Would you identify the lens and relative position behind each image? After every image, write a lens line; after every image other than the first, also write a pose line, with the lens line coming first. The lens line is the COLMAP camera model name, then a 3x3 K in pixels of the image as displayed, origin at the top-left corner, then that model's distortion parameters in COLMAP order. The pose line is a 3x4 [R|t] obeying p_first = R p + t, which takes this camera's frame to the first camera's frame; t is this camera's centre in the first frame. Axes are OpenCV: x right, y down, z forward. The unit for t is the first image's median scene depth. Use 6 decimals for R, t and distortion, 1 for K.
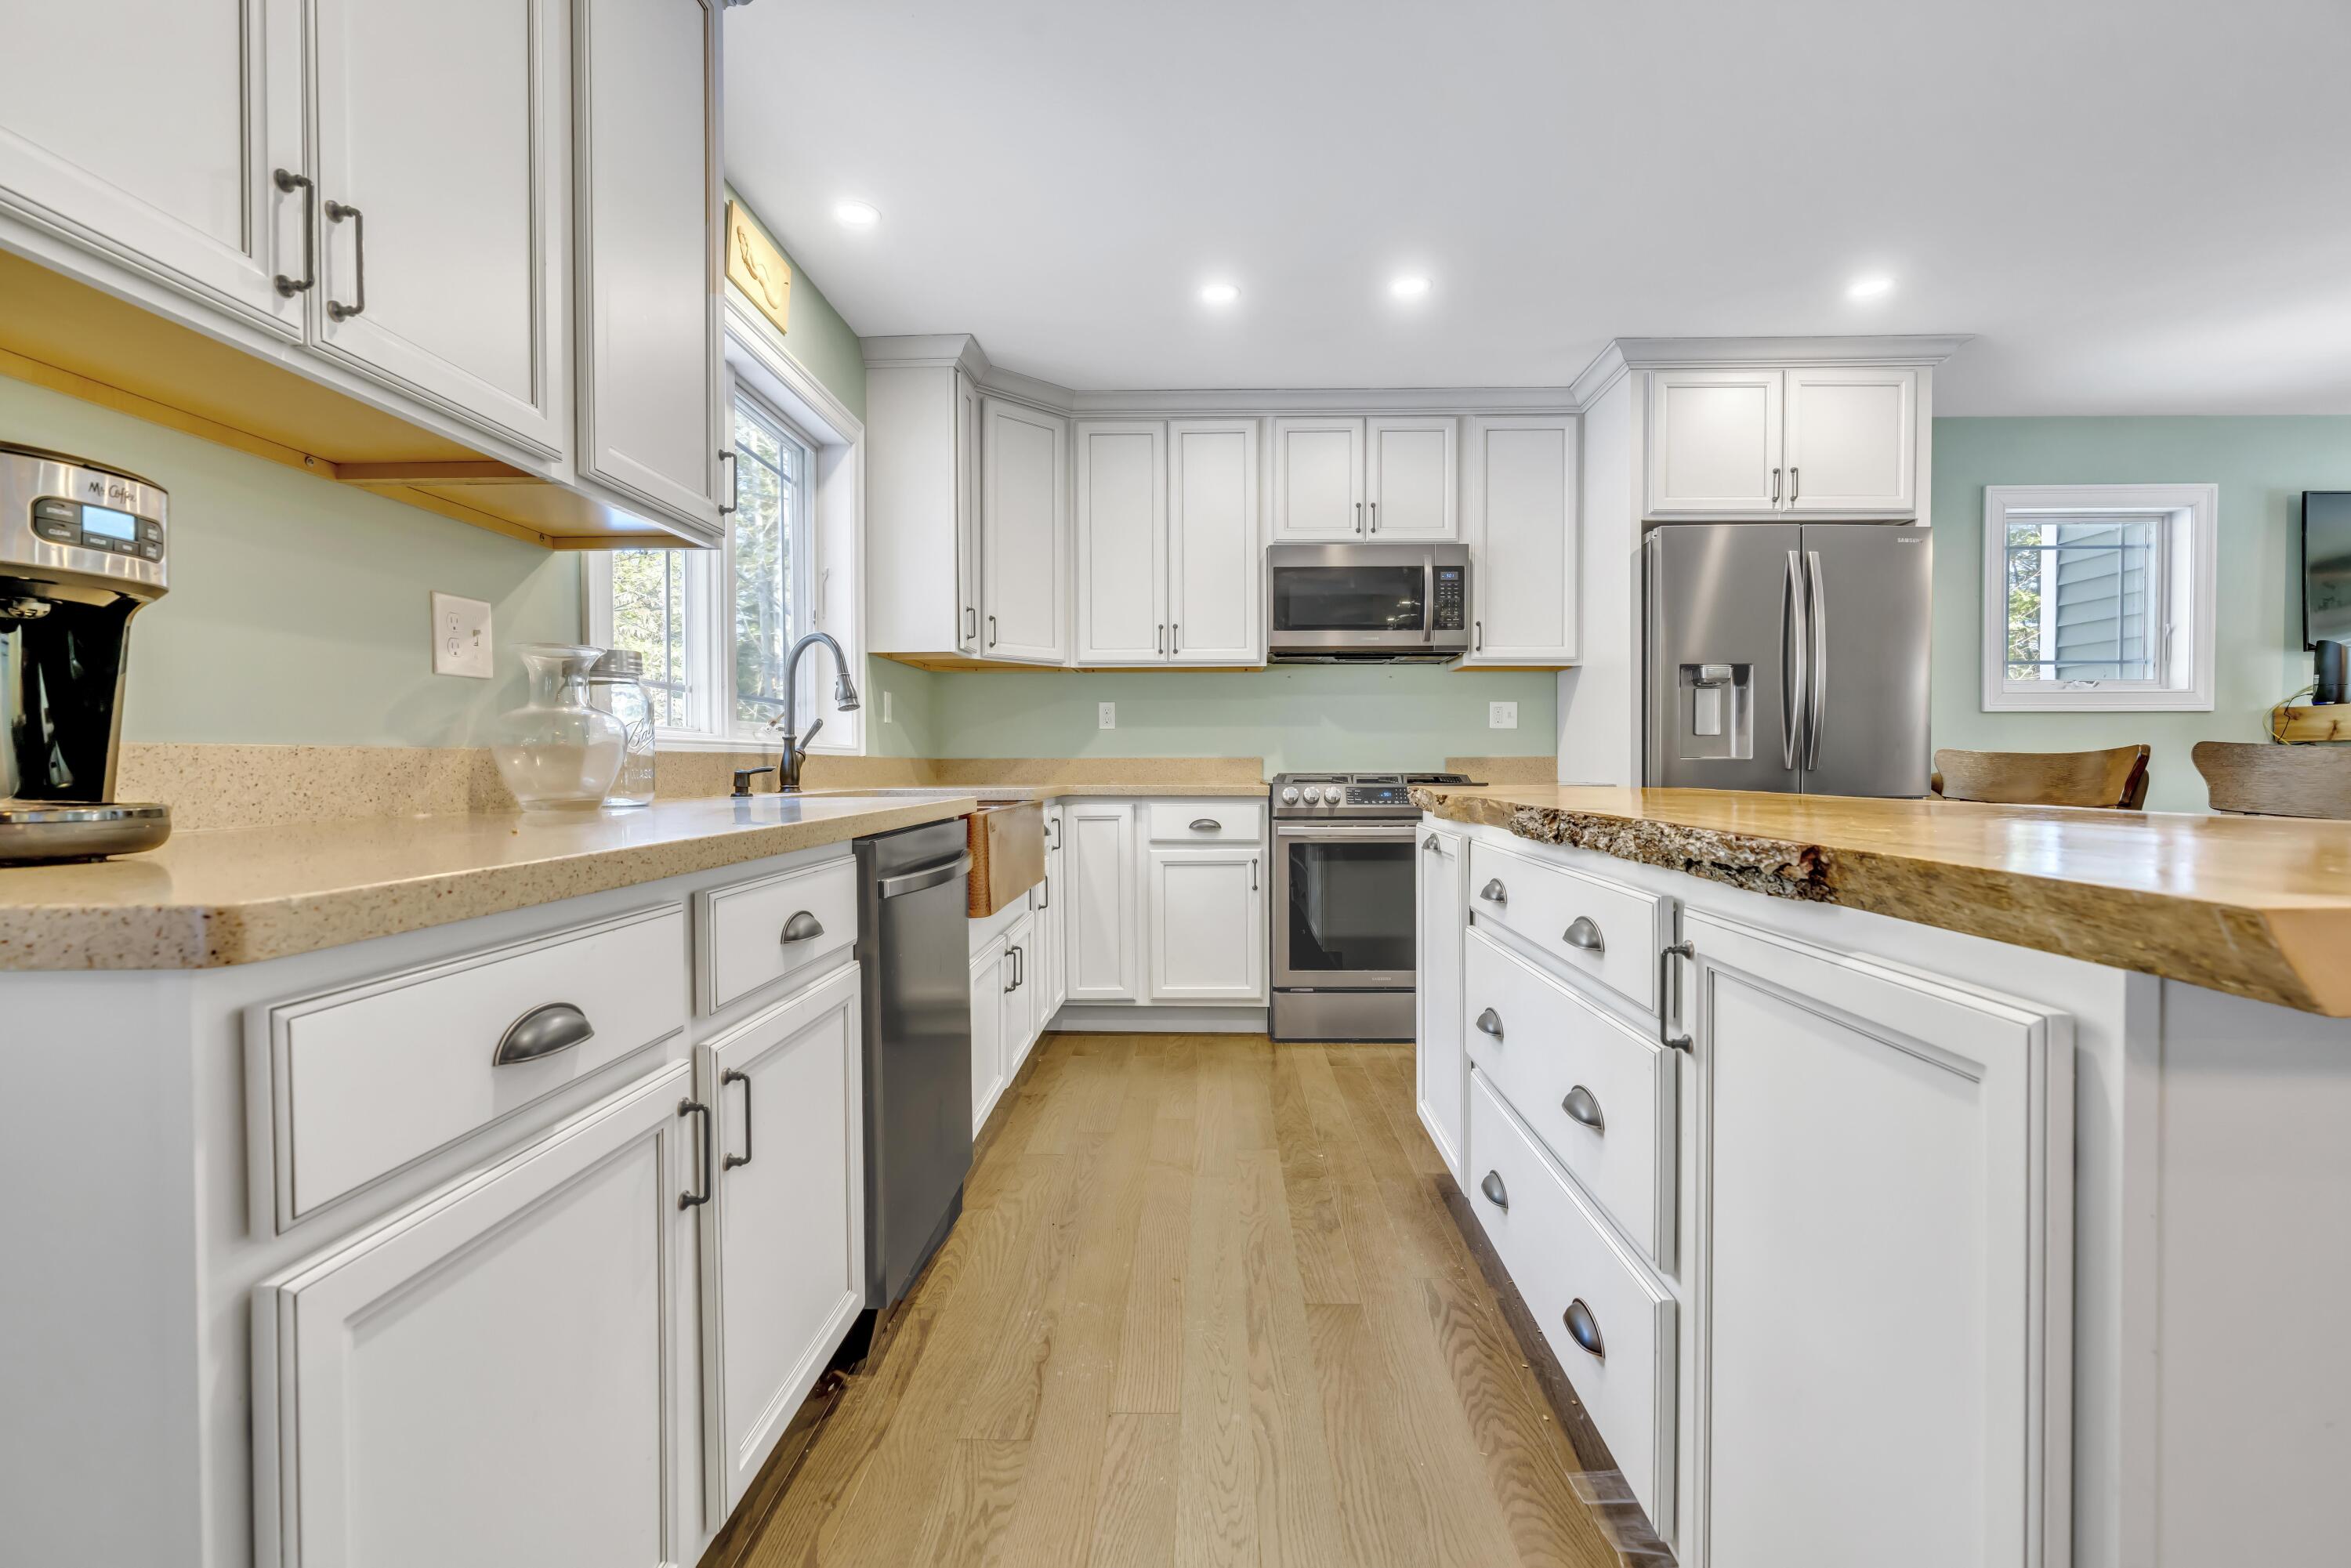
lens RADIAL K [[1044.1, 0, 1186.5], [0, 1044.1, 779.9], [0, 0, 1]] dist [-0.015958, 0.004903]
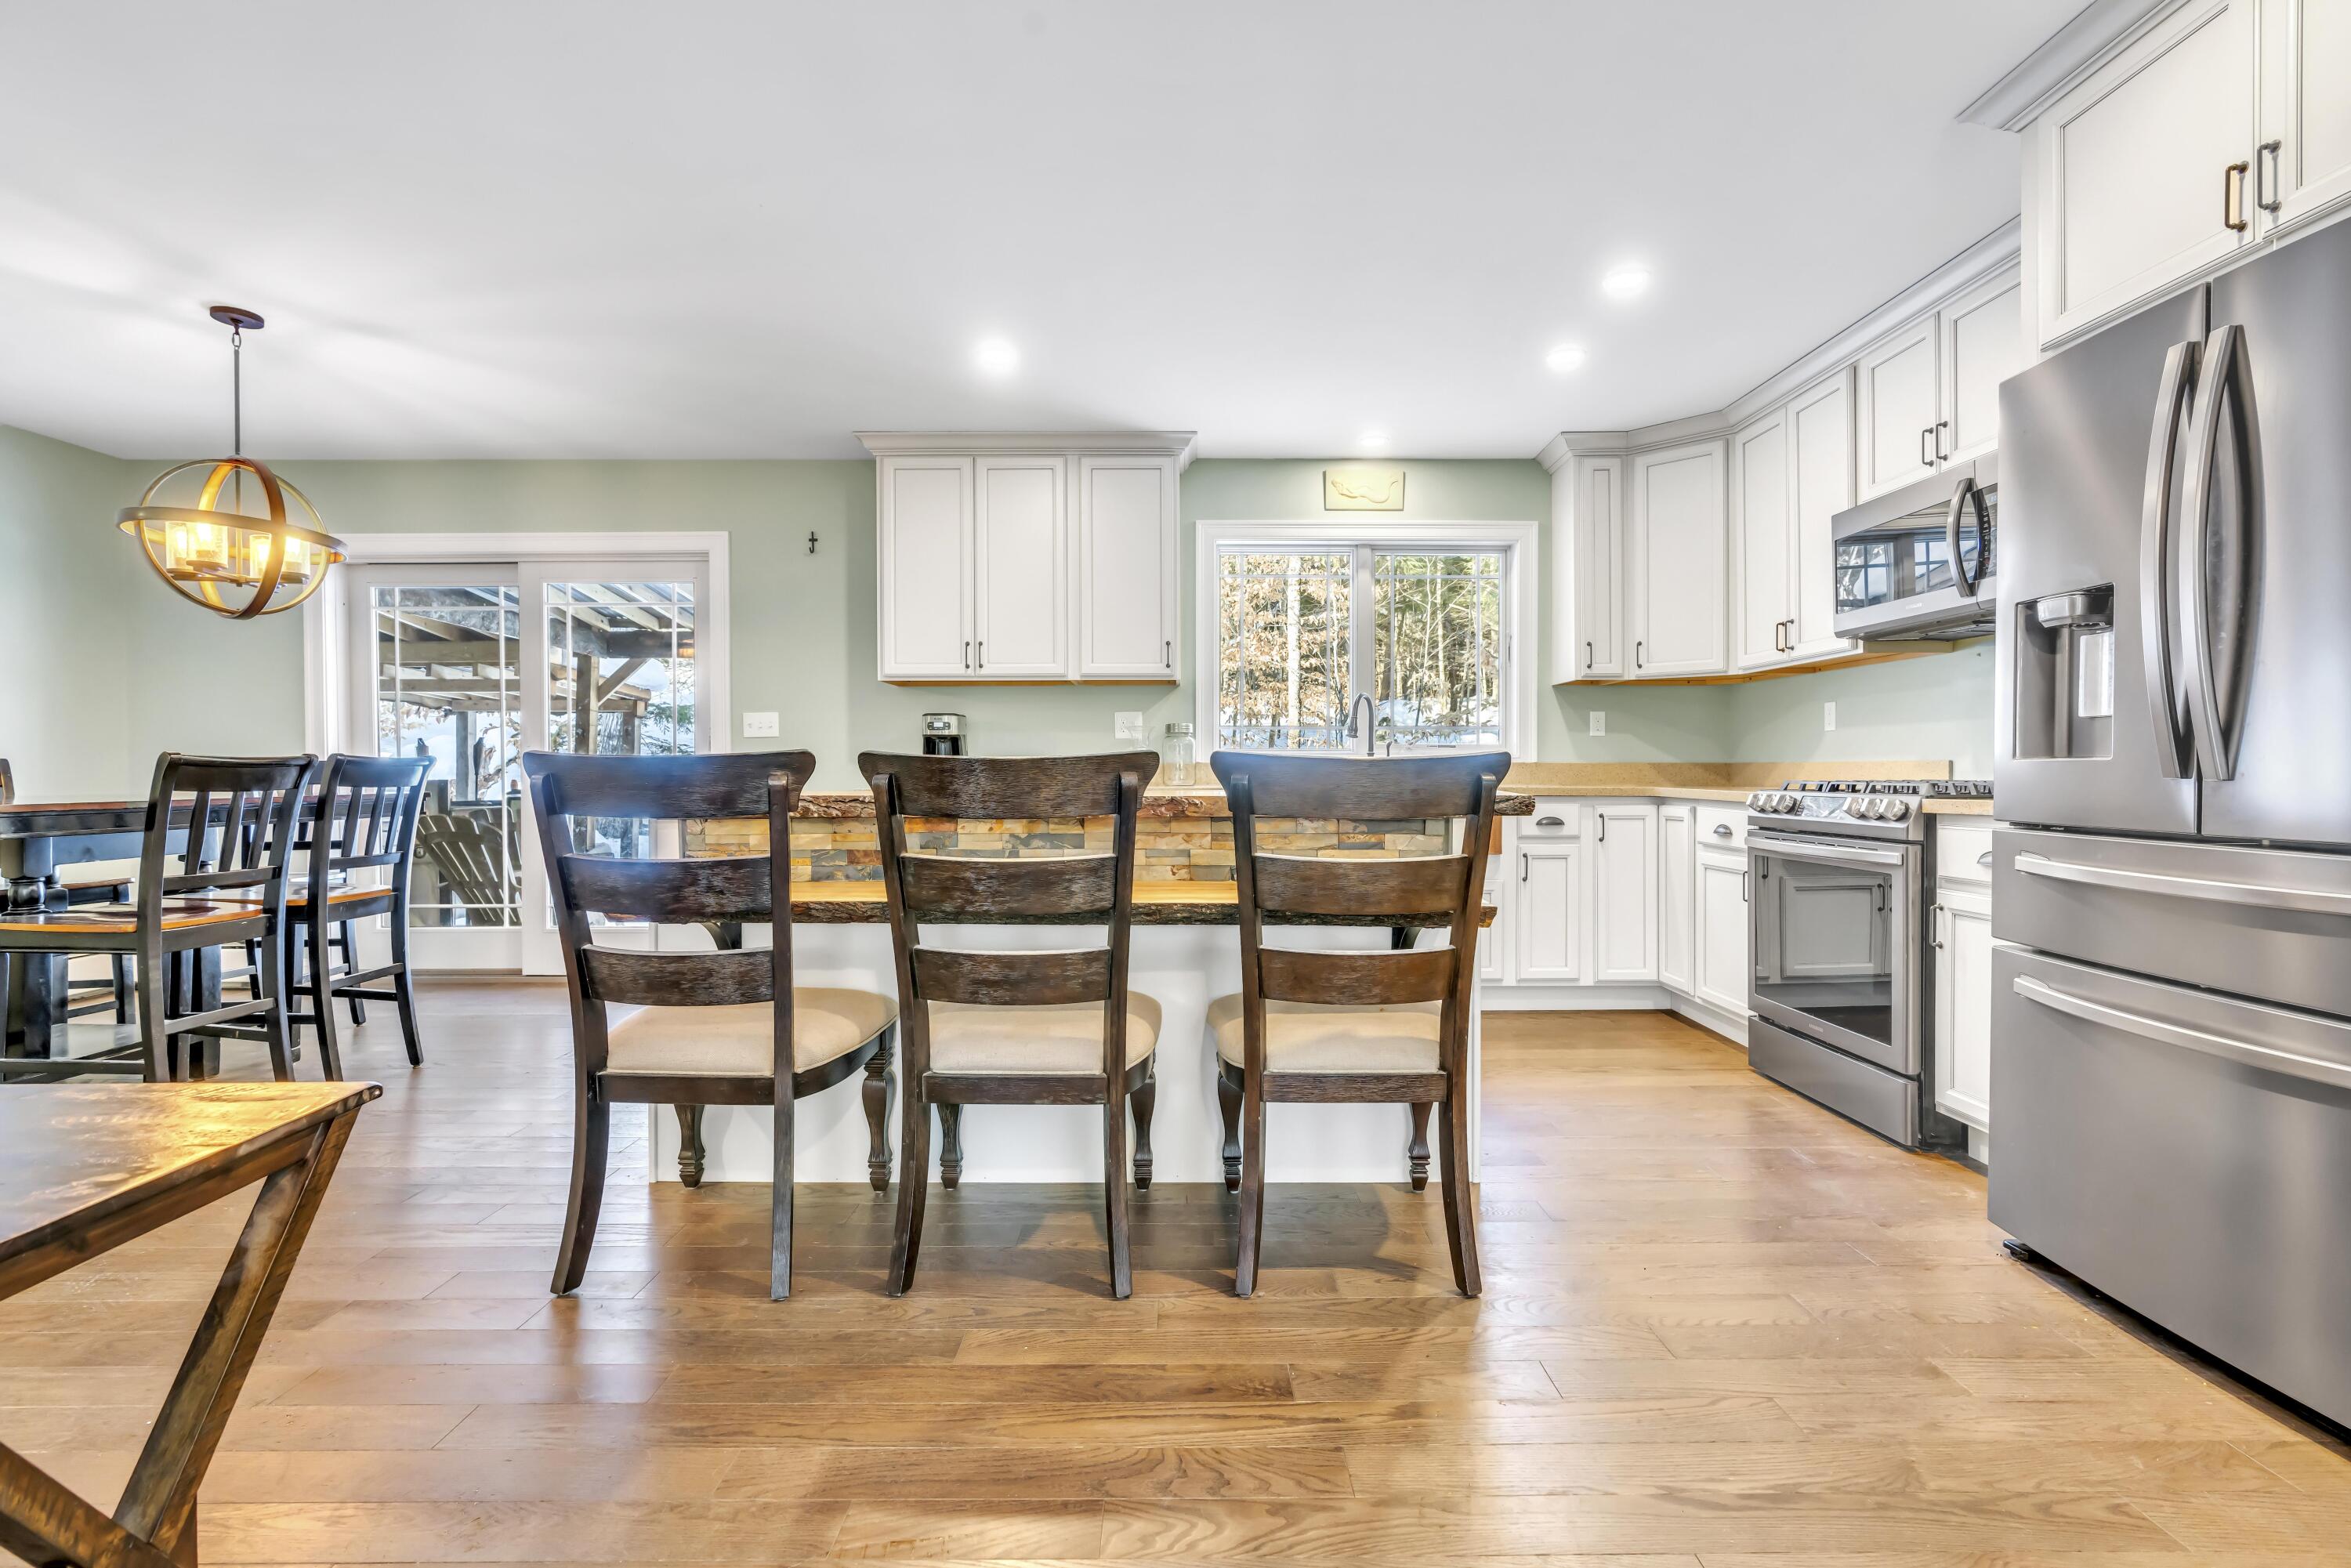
lens RADIAL K [[1044.1, 0, 1186.5], [0, 1044.1, 779.9], [0, 0, 1]] dist [-0.015958, 0.004903]
pose [[0.032326, 0.012291, -0.999402, 0.938010], [-0.013555, 0.999838, 0.011858, -0.009018], [0.999385, 0.013163, 0.032487, 0.445983]]
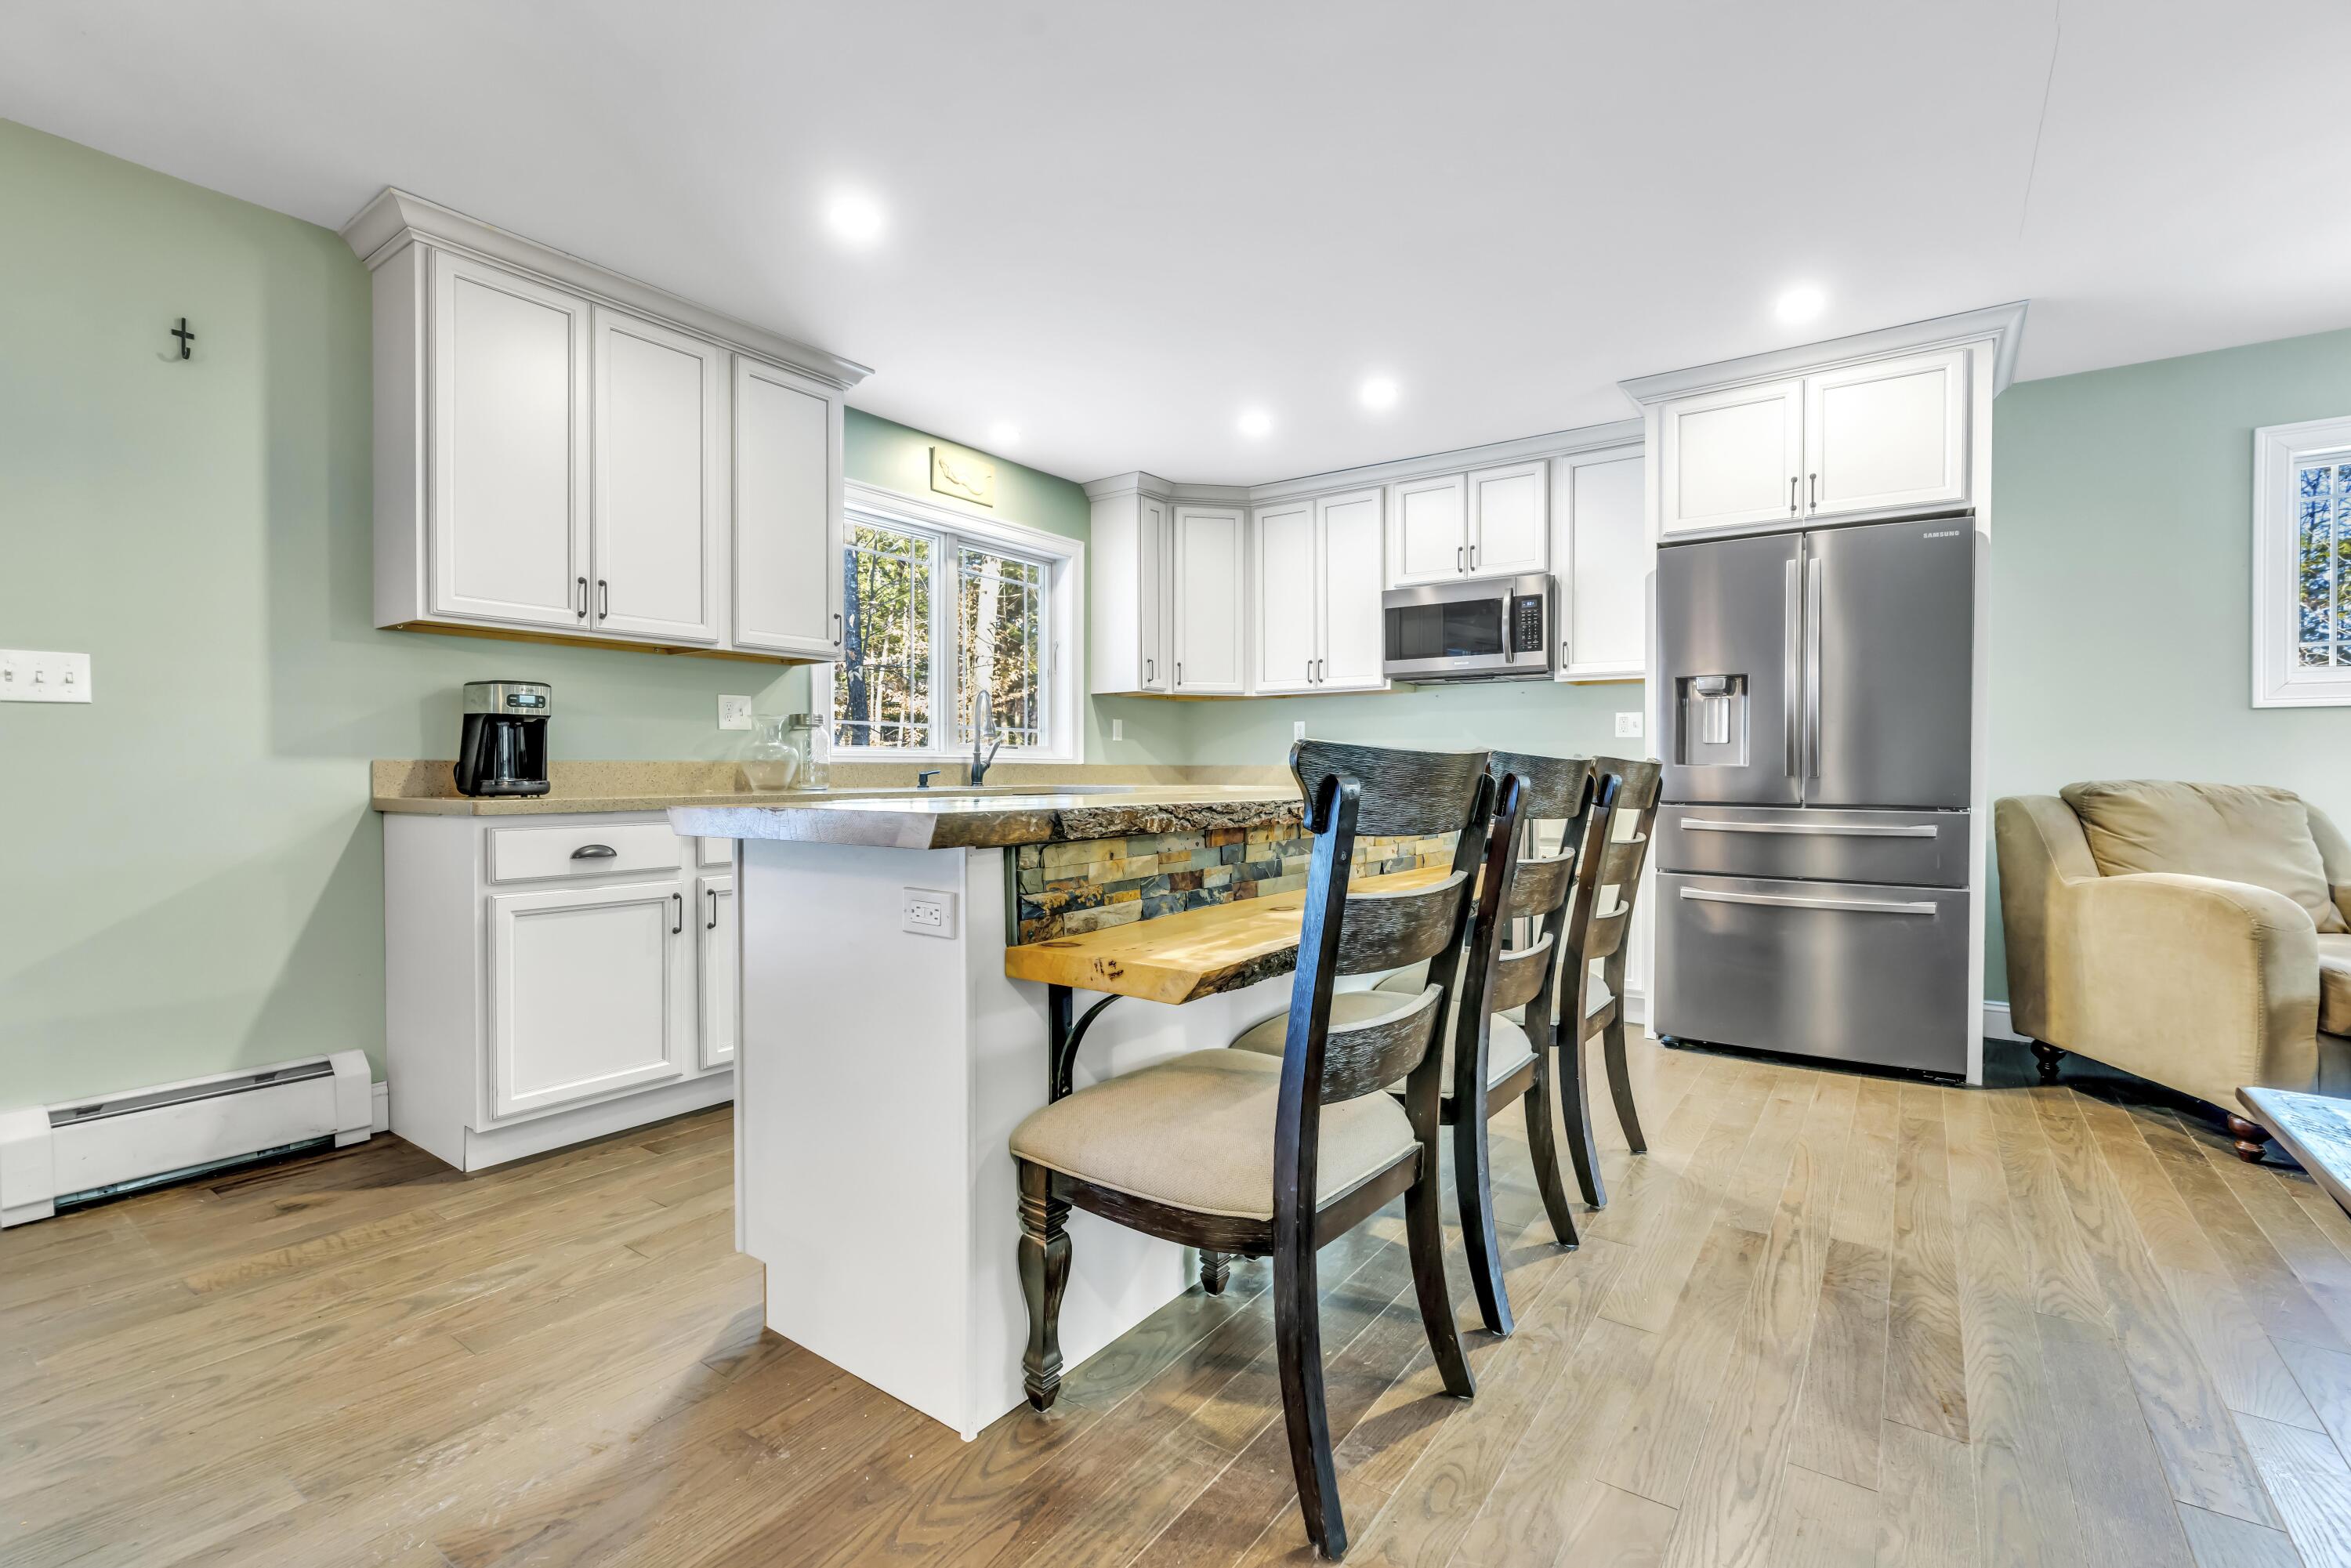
lens RADIAL K [[1044.1, 0, 1186.5], [0, 1044.1, 779.9], [0, 0, 1]] dist [-0.015958, 0.004903]
pose [[0.831378, 0.008545, -0.555642, 0.577063], [-0.011657, 0.999930, -0.002064, 0.000785], [0.555585, 0.008194, 0.831419, -0.140272]]
